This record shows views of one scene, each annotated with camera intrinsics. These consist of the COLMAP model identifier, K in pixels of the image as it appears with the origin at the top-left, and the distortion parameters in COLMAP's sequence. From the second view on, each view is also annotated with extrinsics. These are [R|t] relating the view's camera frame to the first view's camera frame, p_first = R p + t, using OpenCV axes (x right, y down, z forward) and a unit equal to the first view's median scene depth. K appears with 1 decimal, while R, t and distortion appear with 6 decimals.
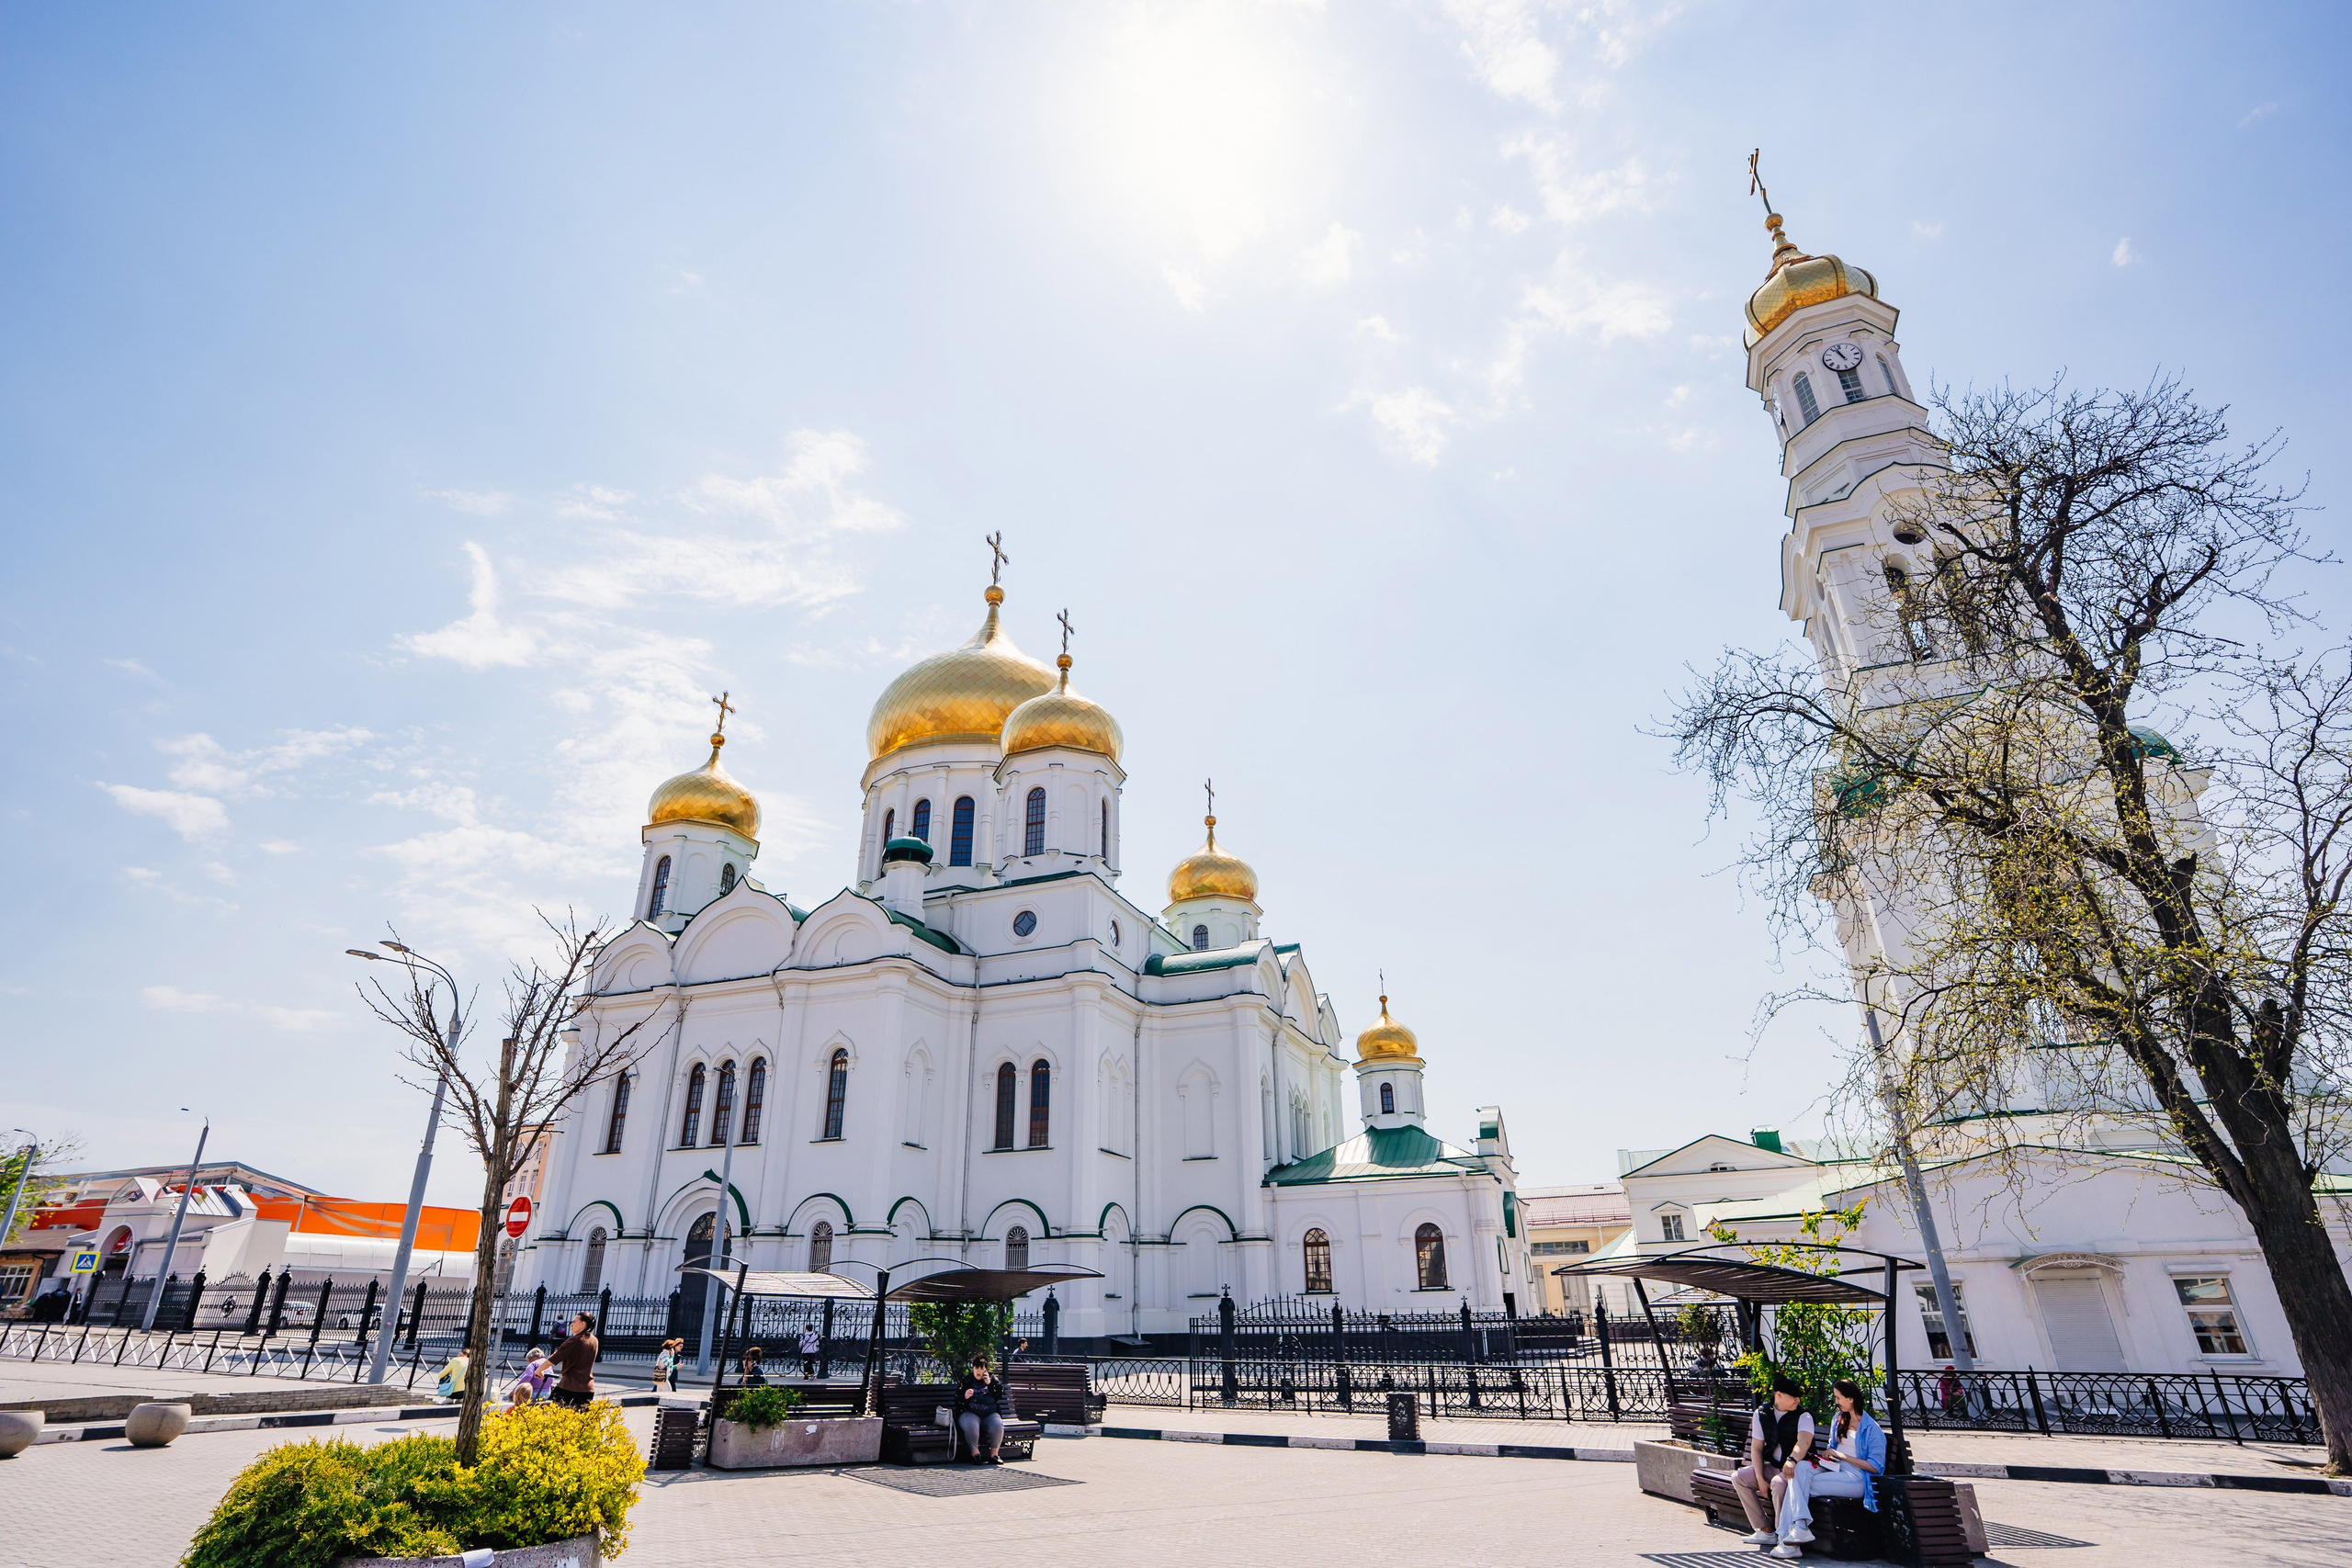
lens RADIAL K [[1186.7, 0, 1163.0], [0, 1186.7, 721.1], [0, 0, 1]] dist [-0.021938, 0.000204]
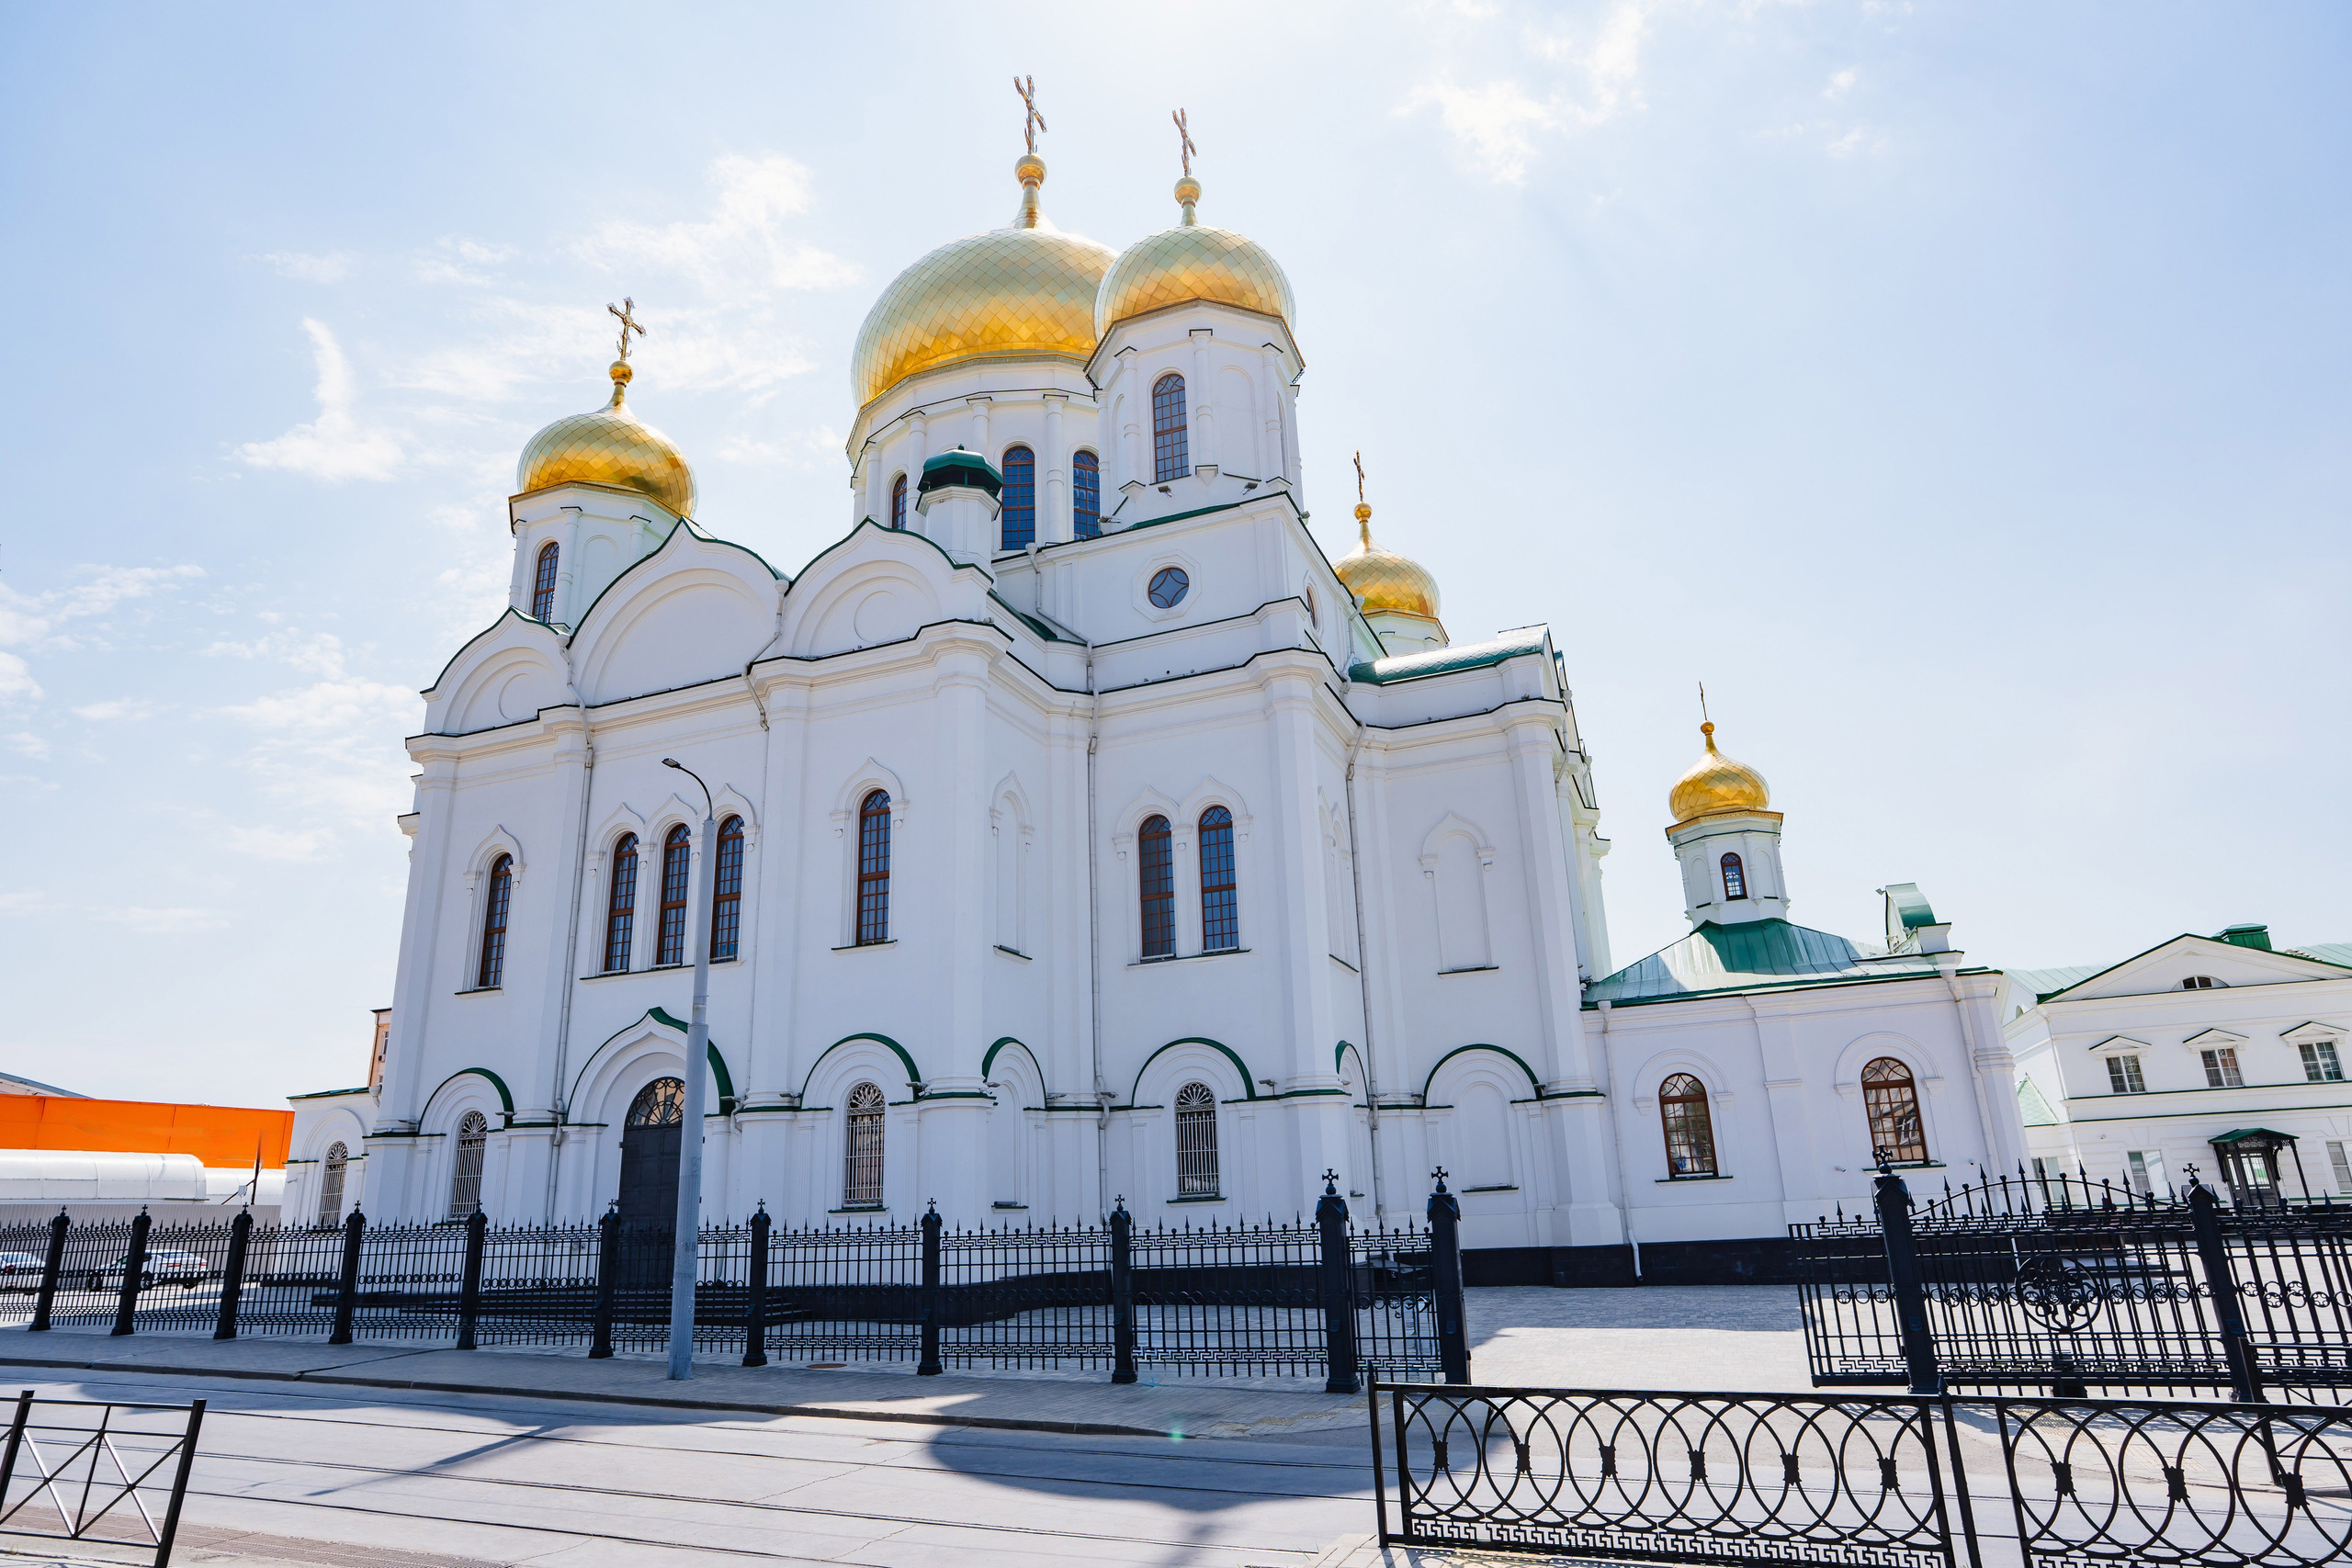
lens RADIAL K [[1427.5, 0, 1183.2], [0, 1427.5, 652.1], [0, 0, 1]] dist [-0.032629, 0.021059]
pose [[0.999347, -0.036017, 0.002889, -0.114250], [0.035699, 0.996539, 0.075065, 0.152709], [-0.005583, -0.074913, 0.997174, 0.296112]]
